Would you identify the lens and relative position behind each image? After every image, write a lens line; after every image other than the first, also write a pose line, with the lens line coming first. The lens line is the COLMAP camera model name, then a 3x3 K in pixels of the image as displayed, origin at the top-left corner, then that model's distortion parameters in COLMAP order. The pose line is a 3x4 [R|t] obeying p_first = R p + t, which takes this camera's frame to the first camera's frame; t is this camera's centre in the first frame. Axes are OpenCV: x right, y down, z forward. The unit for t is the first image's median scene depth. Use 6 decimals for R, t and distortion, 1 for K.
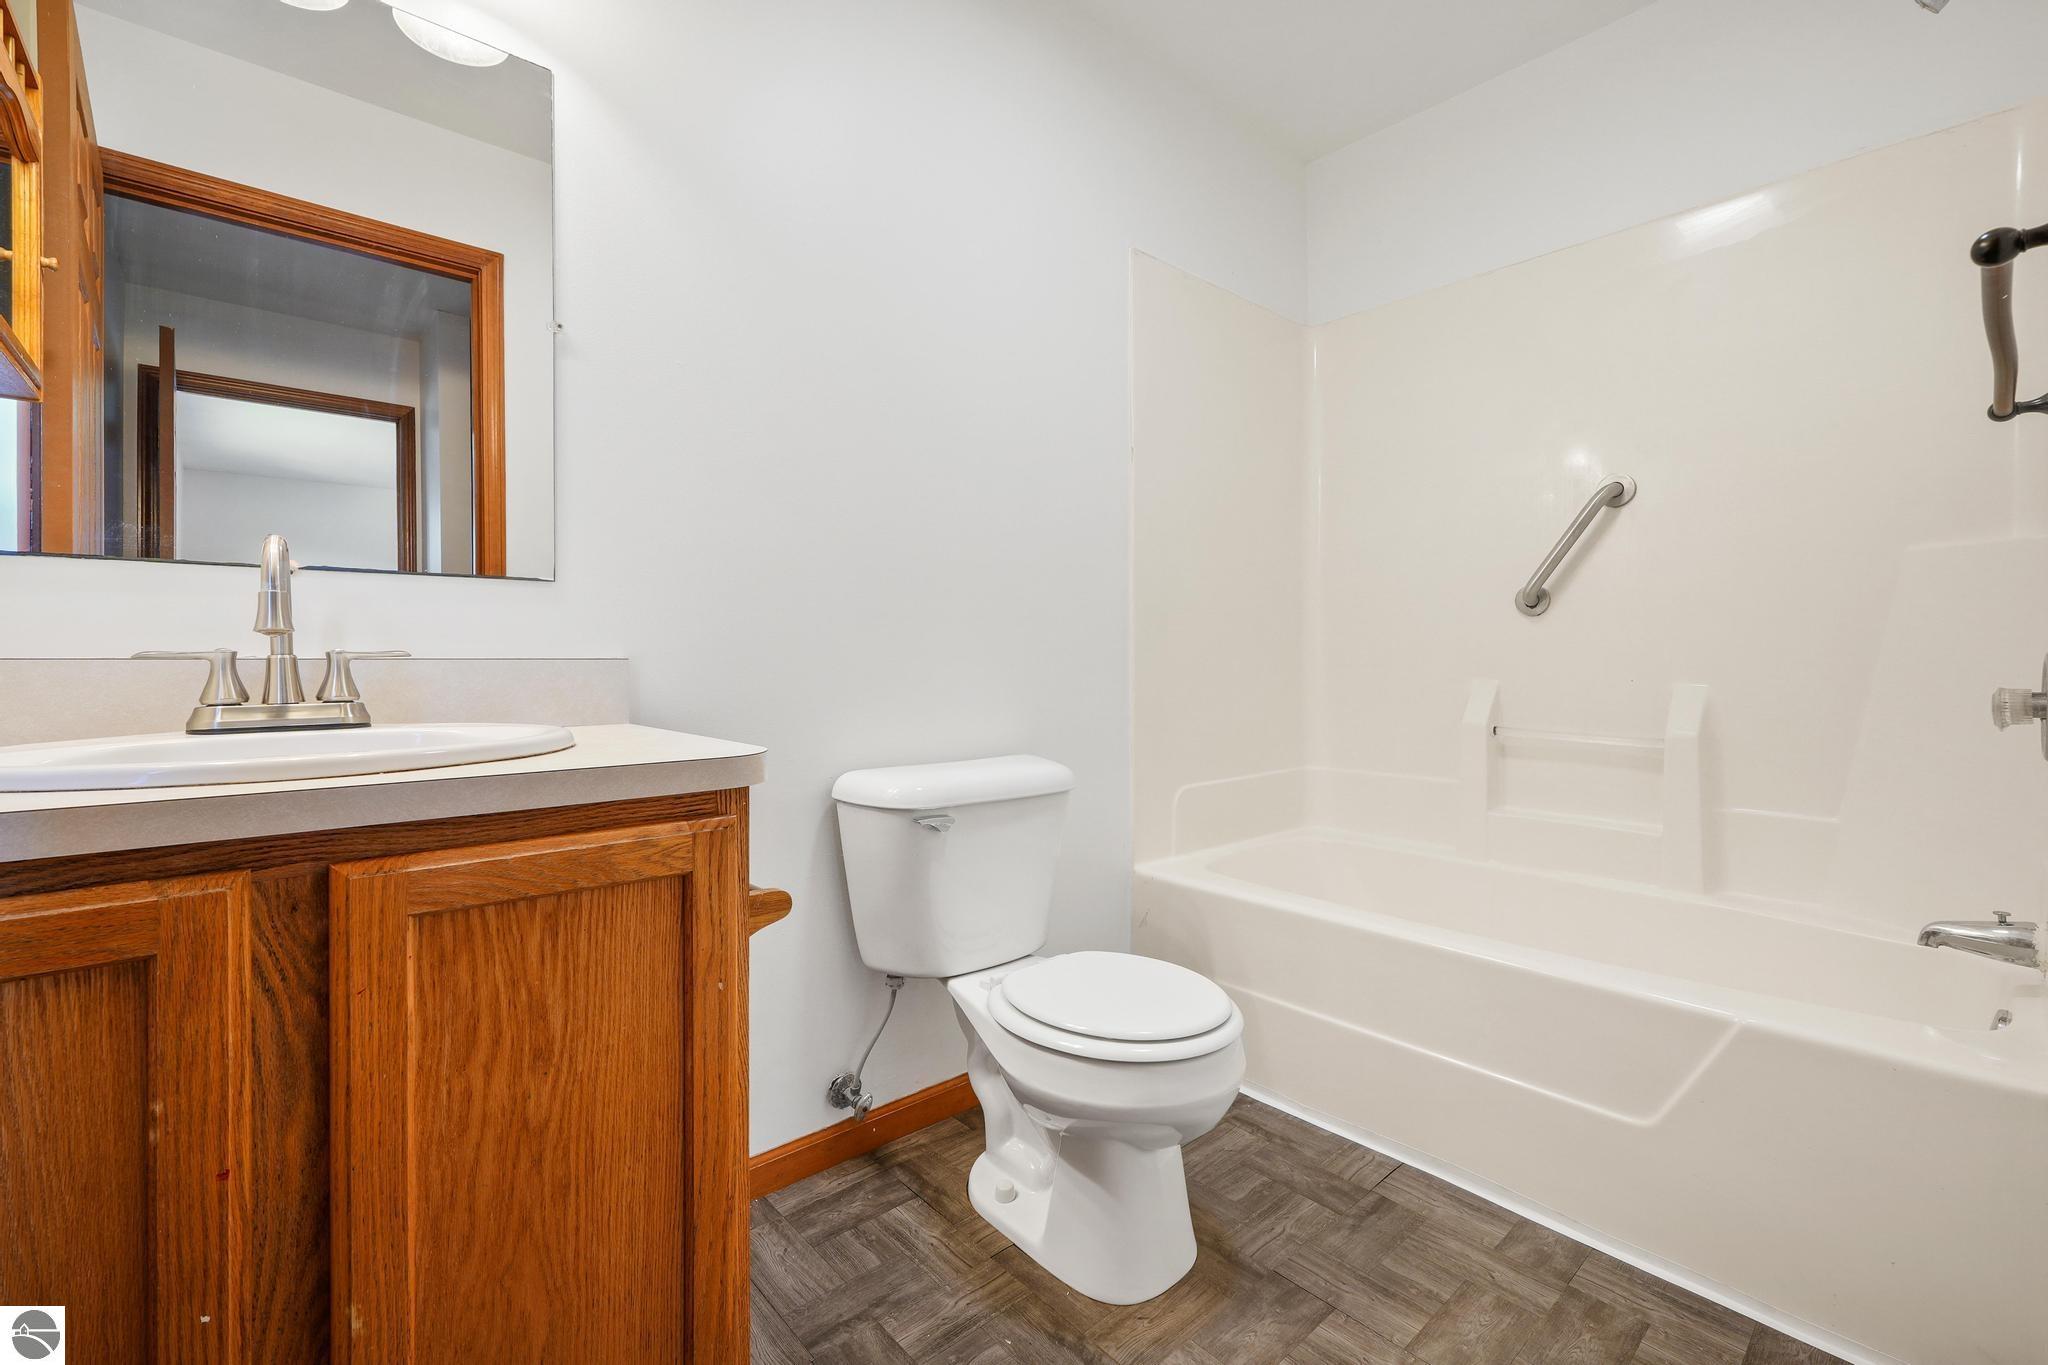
lens RADIAL K [[873.9, 0, 1020.7], [0, 873.9, 671.8], [0, 0, 1]] dist [-0.007398, 0.003458]
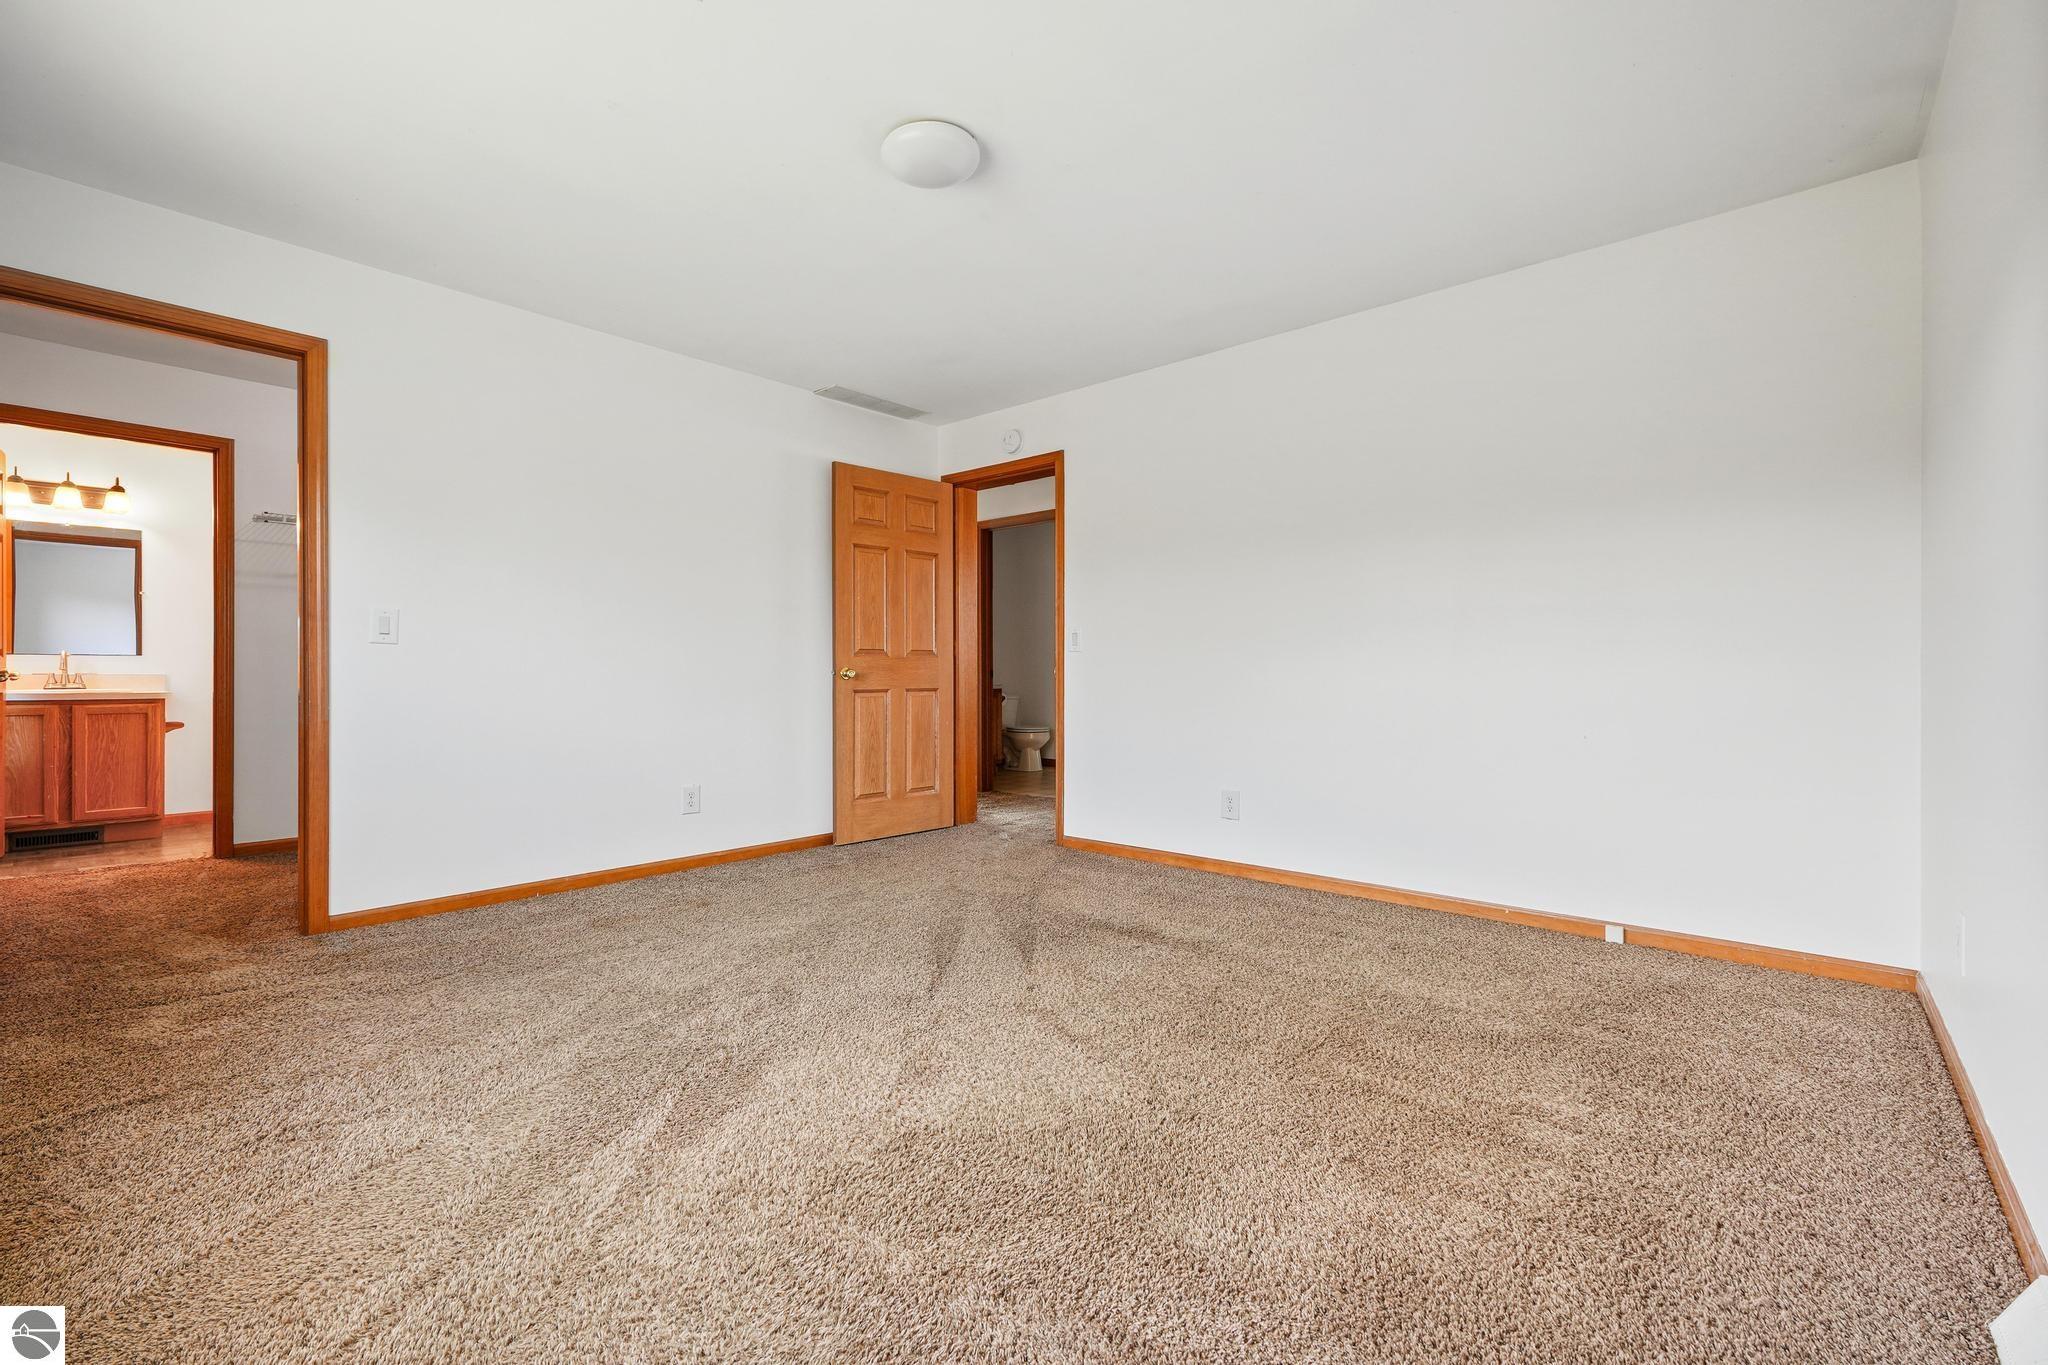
lens RADIAL K [[873.9, 0, 1026.1], [0, 873.9, 683.4], [0, 0, 1]] dist [-0.007398, 0.003458]
pose [[0.993219, -0.005690, 0.116121, 4.923817], [0.006742, 0.999940, -0.008672, 0.136694], [-0.116065, 0.009396, 0.993197, -5.598505]]
